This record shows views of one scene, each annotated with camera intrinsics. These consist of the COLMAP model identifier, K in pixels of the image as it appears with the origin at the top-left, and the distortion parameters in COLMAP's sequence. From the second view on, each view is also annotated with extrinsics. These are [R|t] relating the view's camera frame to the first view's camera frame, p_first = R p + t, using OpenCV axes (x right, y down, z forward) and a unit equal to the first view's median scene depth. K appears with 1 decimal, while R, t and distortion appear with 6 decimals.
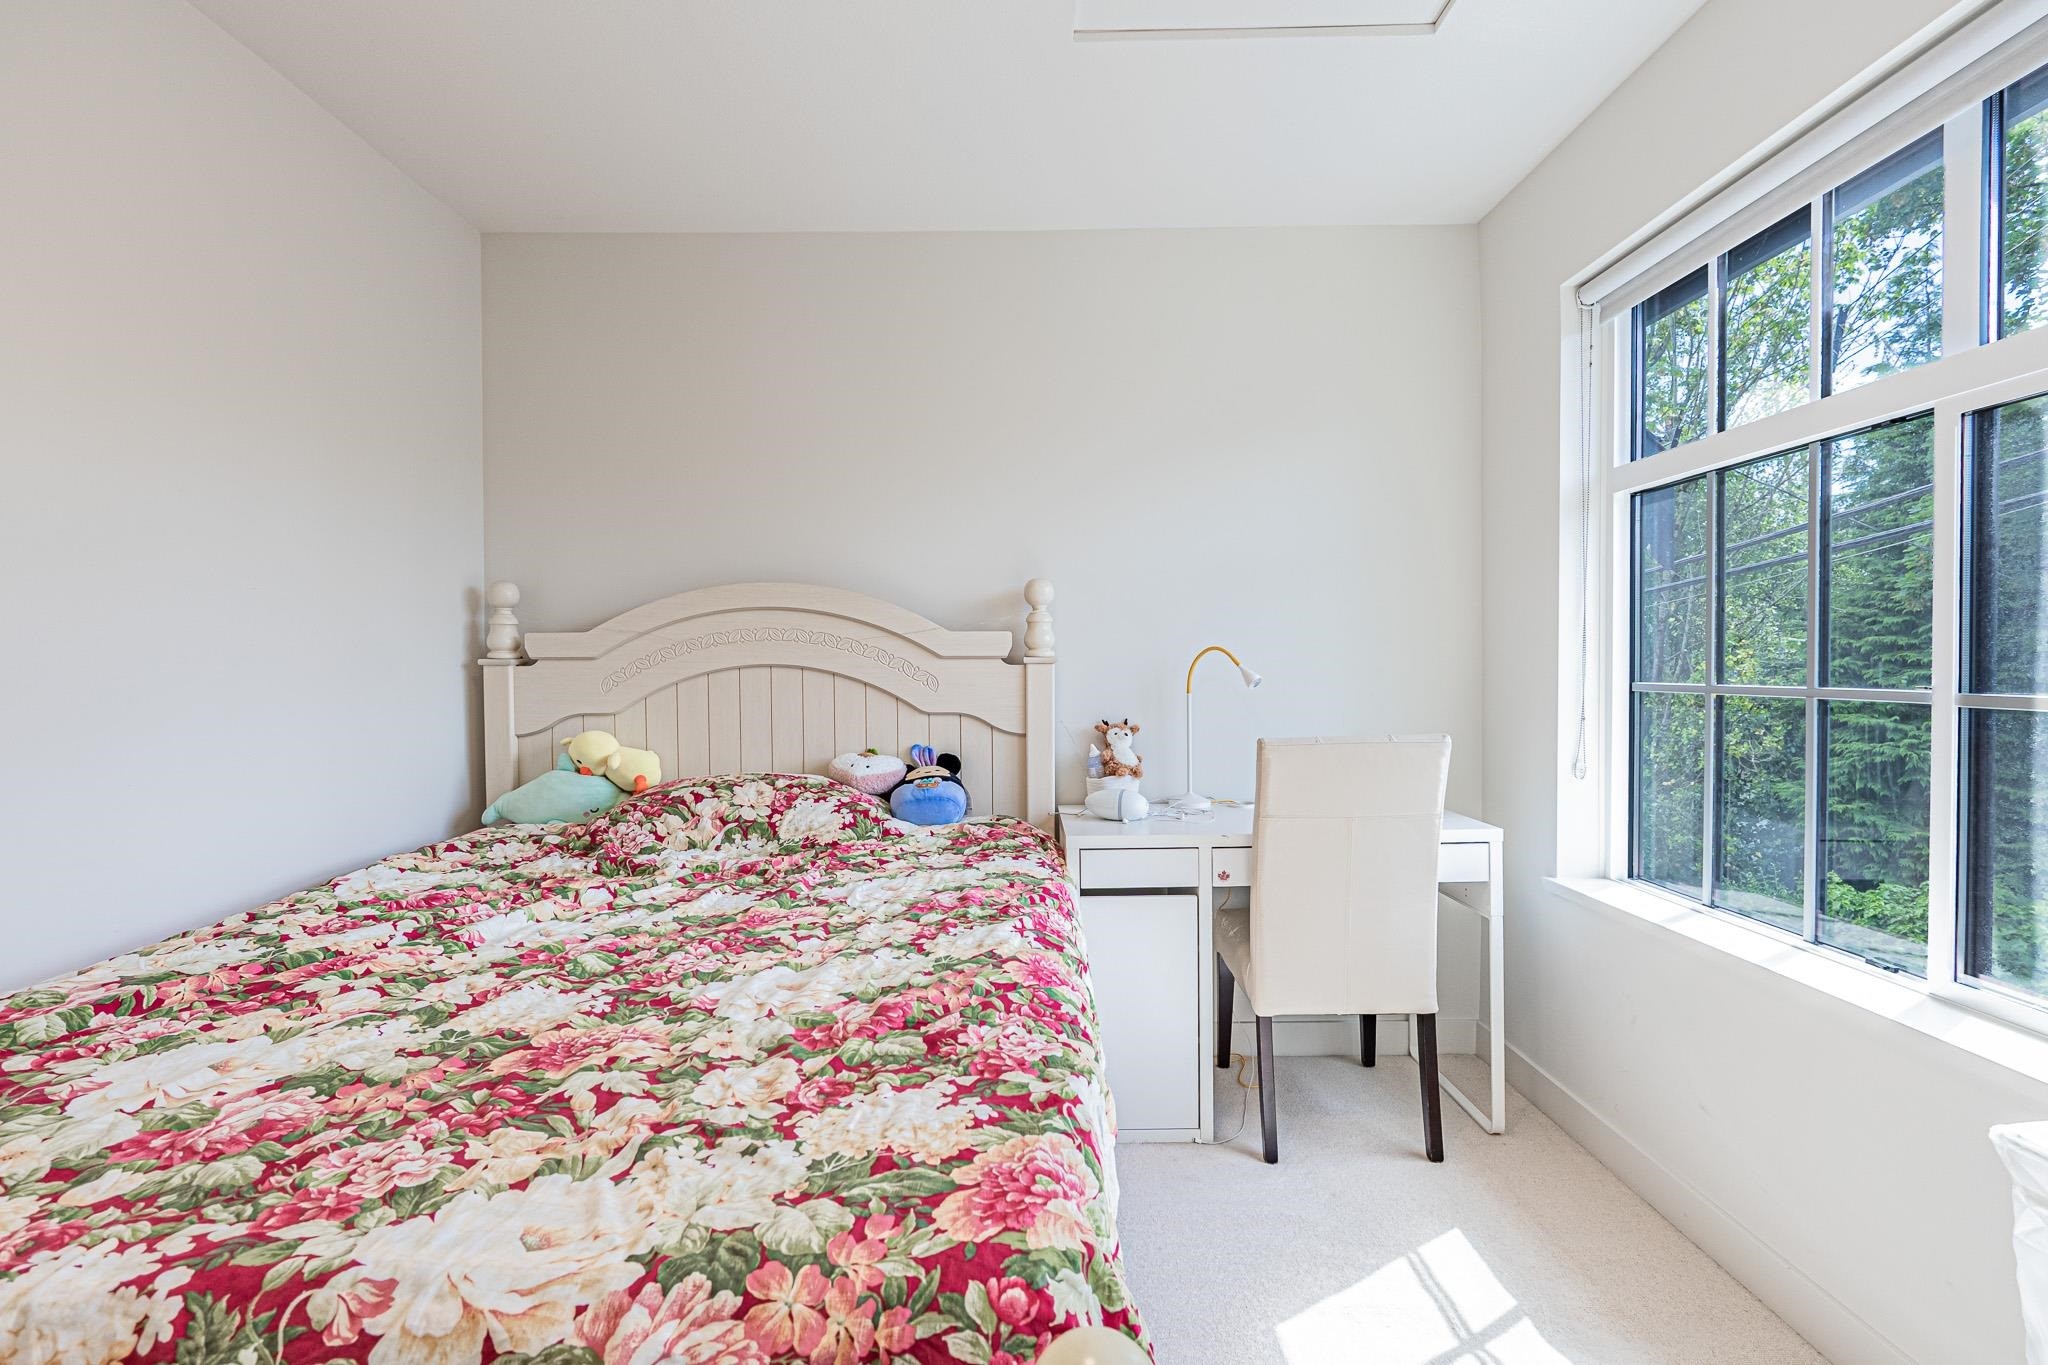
lens RADIAL K [[947.5, 0, 1022.5], [0, 947.5, 678.0], [0, 0, 1]] dist [-0.007236, -0.000679]
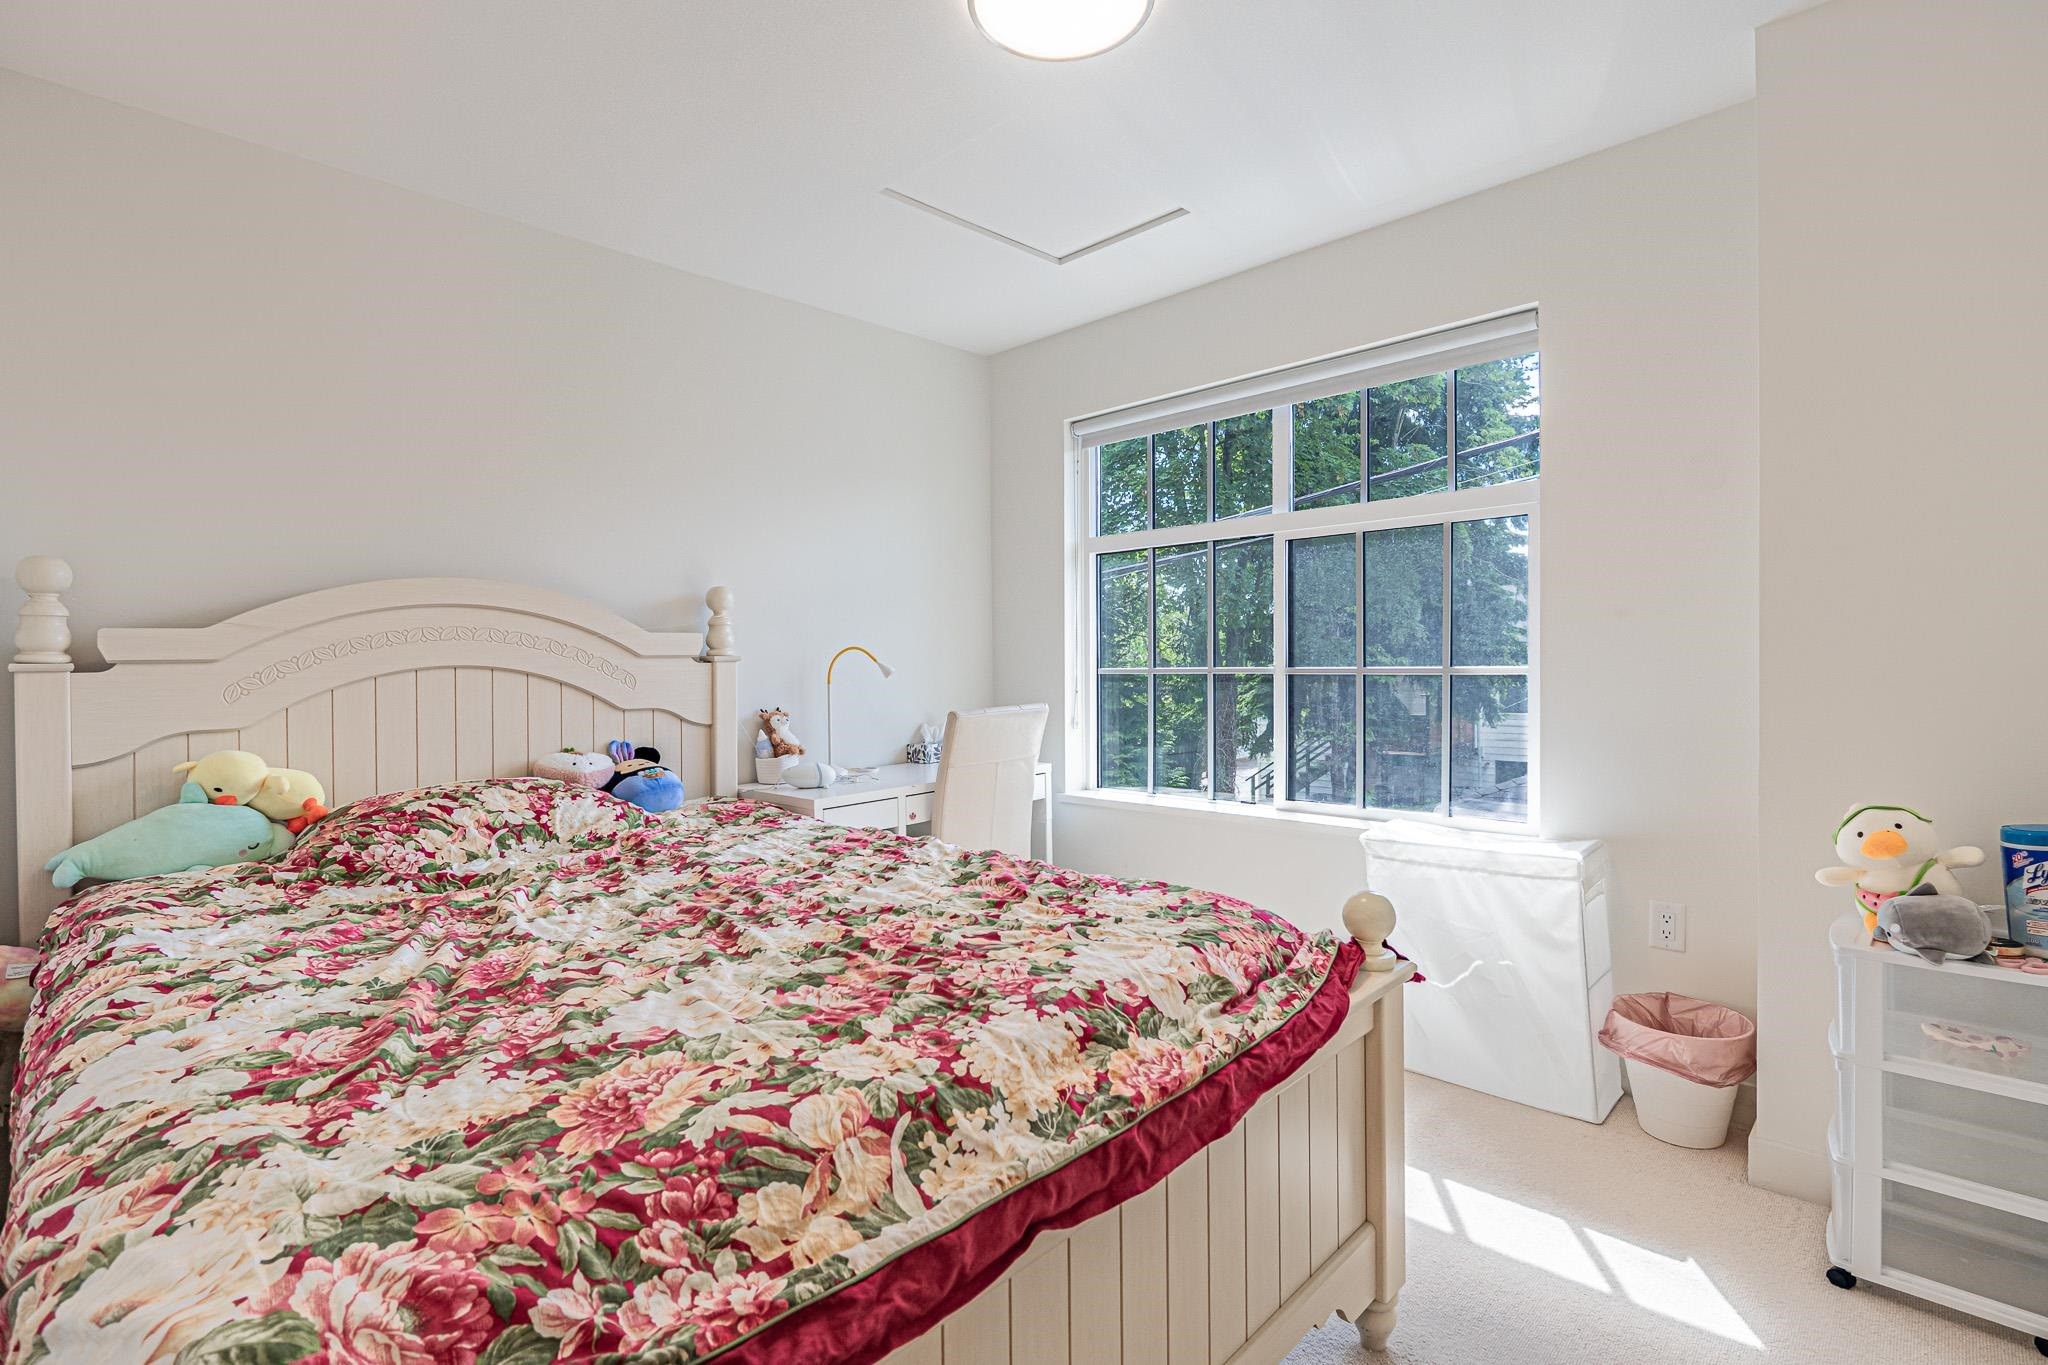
lens RADIAL K [[947.5, 0, 1027.4], [0, 947.5, 669.1], [0, 0, 1]] dist [-0.007236, -0.000679]
pose [[0.692458, -0.016109, 0.721278, -0.615773], [0.024224, 0.999706, -0.000929, 0.004000], [-0.721051, 0.018115, 0.692645, -0.053610]]
